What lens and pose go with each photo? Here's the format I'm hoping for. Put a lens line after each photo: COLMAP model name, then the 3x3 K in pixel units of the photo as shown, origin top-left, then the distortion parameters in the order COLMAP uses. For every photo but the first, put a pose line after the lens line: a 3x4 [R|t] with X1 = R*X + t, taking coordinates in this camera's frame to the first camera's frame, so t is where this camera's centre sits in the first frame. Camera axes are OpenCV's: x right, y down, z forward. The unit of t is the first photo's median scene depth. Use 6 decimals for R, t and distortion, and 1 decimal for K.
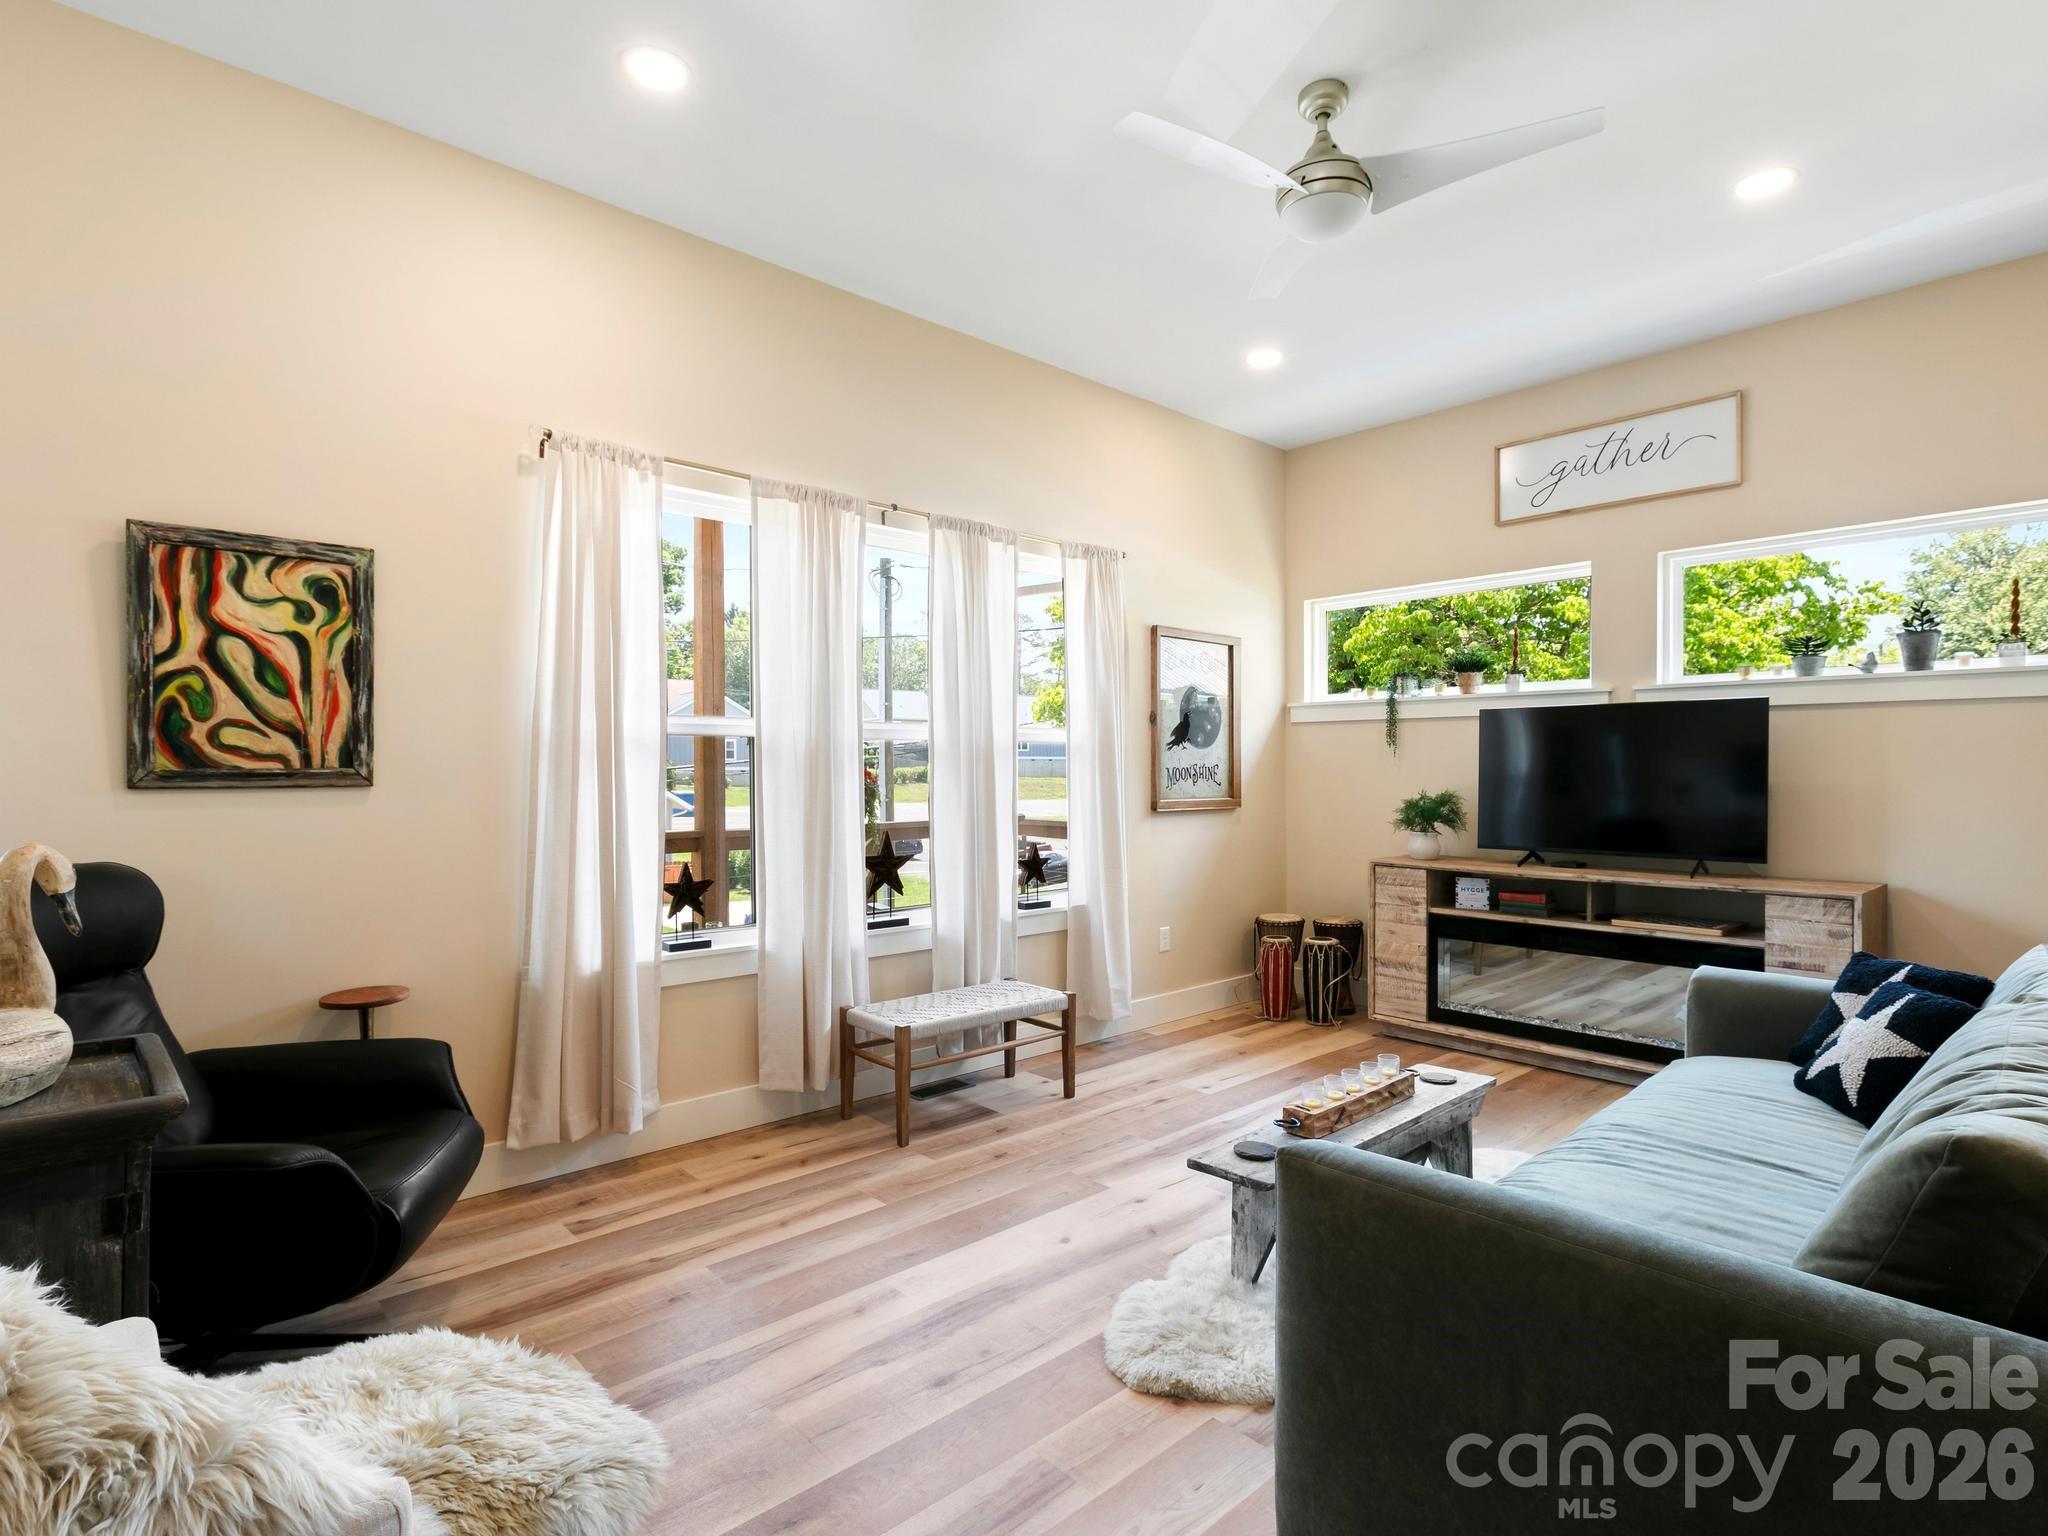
lens RADIAL K [[1054.7, 0, 1049.4], [0, 1054.7, 772.2], [0, 0, 1]] dist [0.000449, 0.001064]
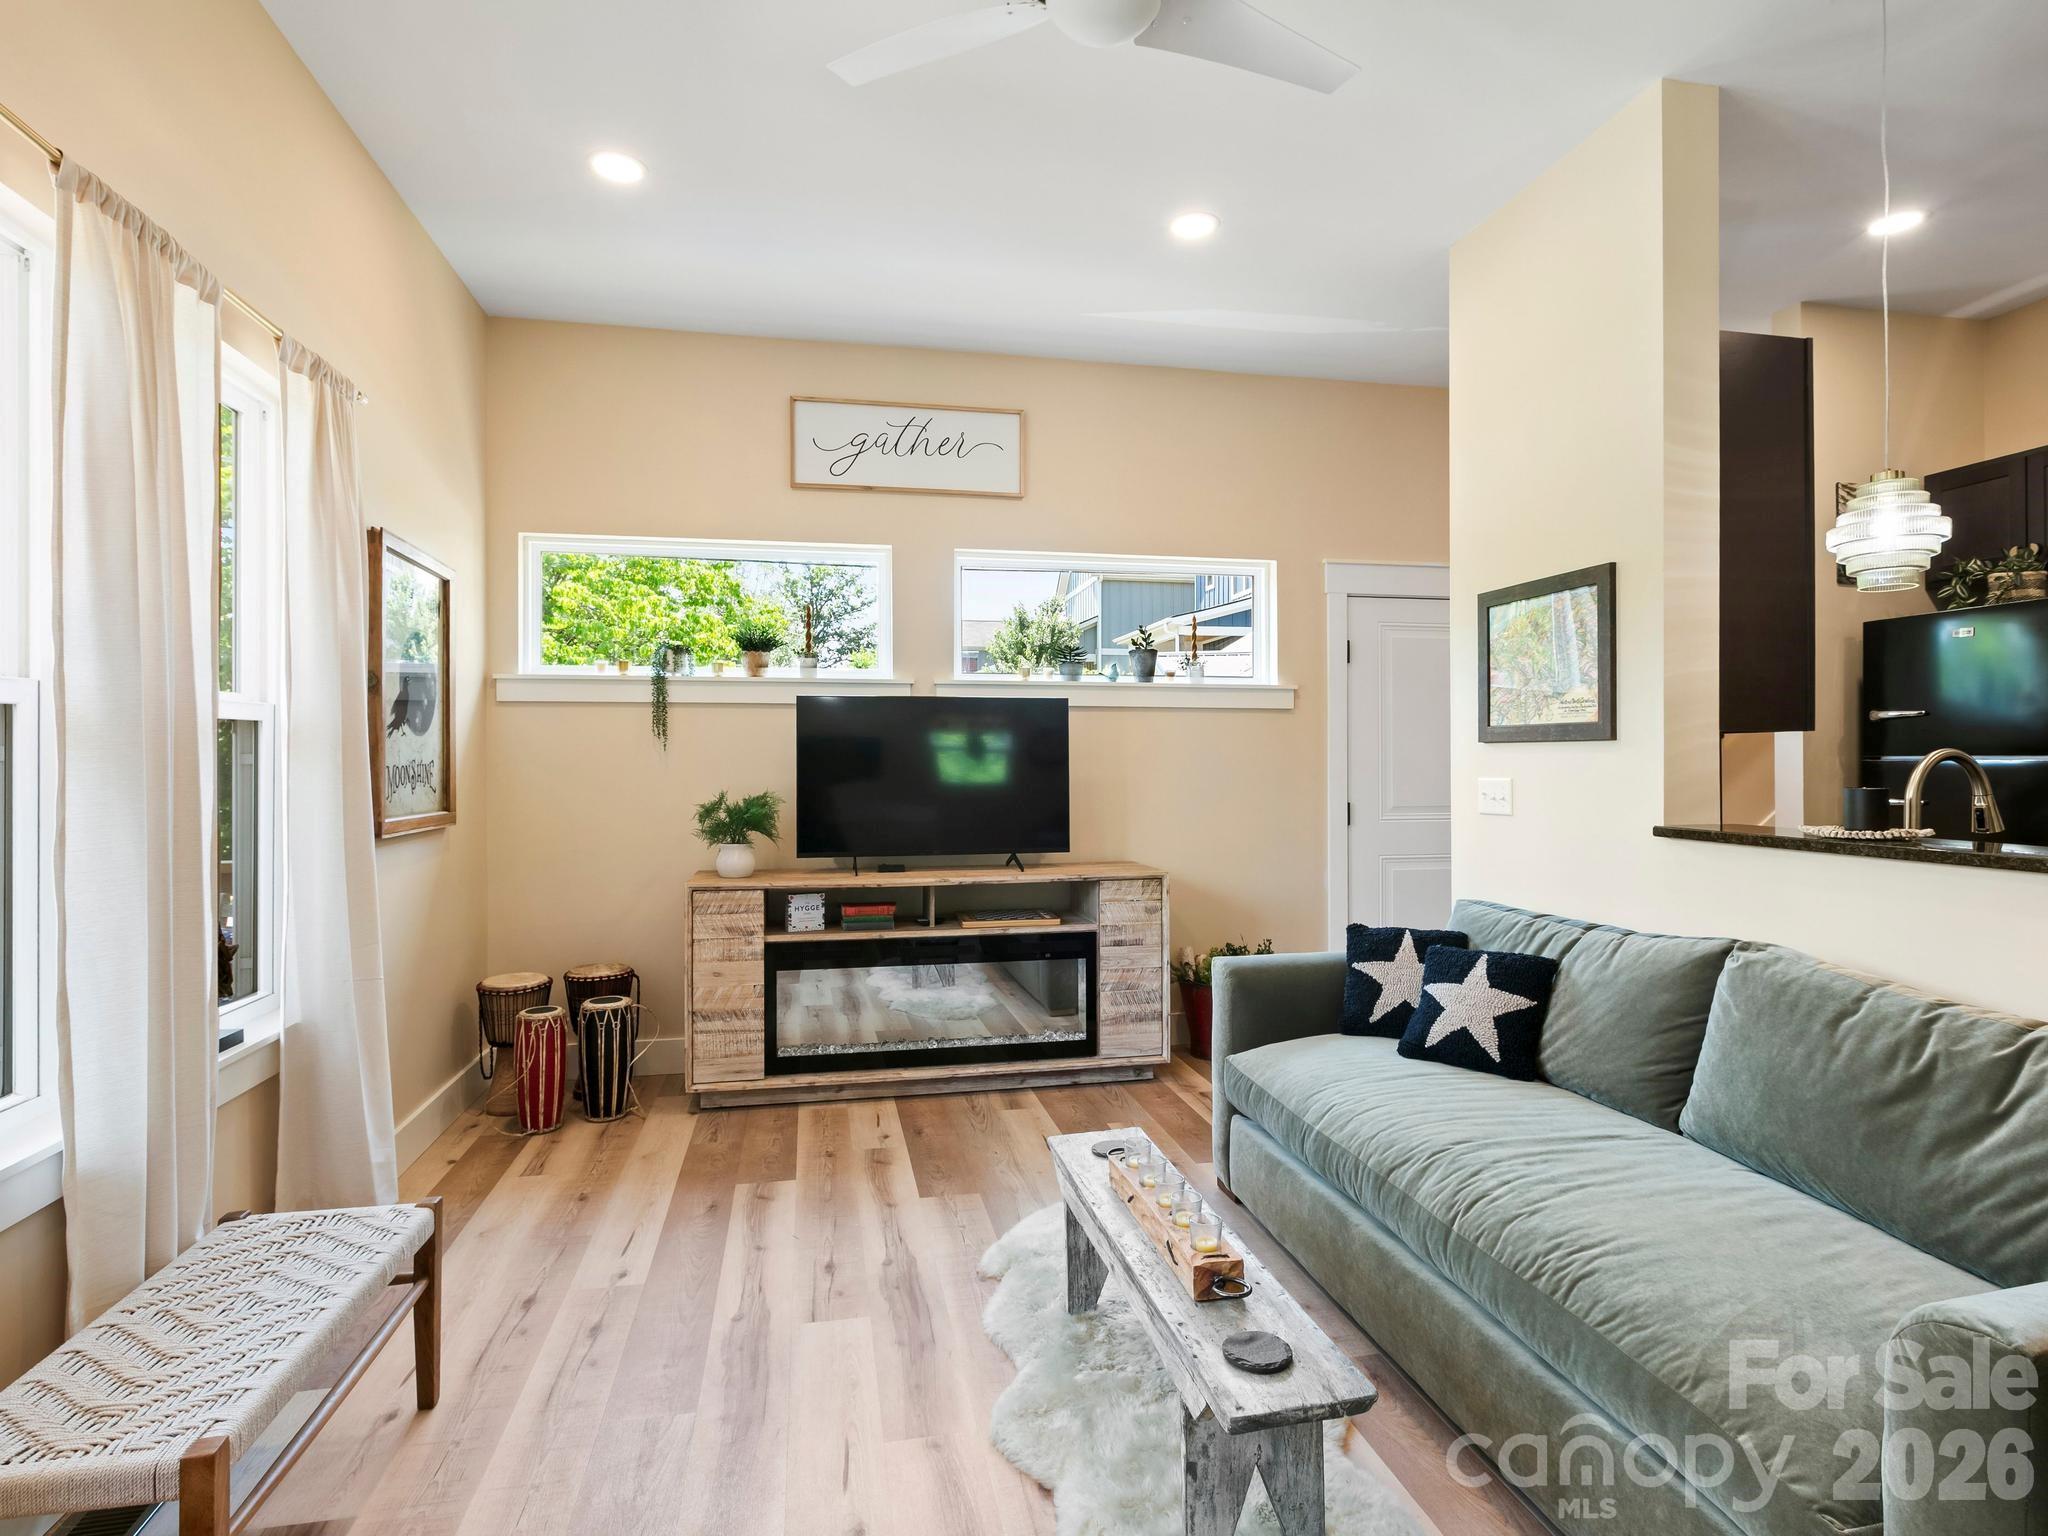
lens RADIAL K [[1055.9, 0, 1026.1], [0, 1055.9, 746.2], [0, 0, 1]] dist [-0.000617, 0.000140]
pose [[0.526269, 0.010473, 0.850254, -0.228780], [0.006017, 0.999853, -0.016040, -0.003903], [-0.850297, 0.013557, 0.526128, 0.400412]]
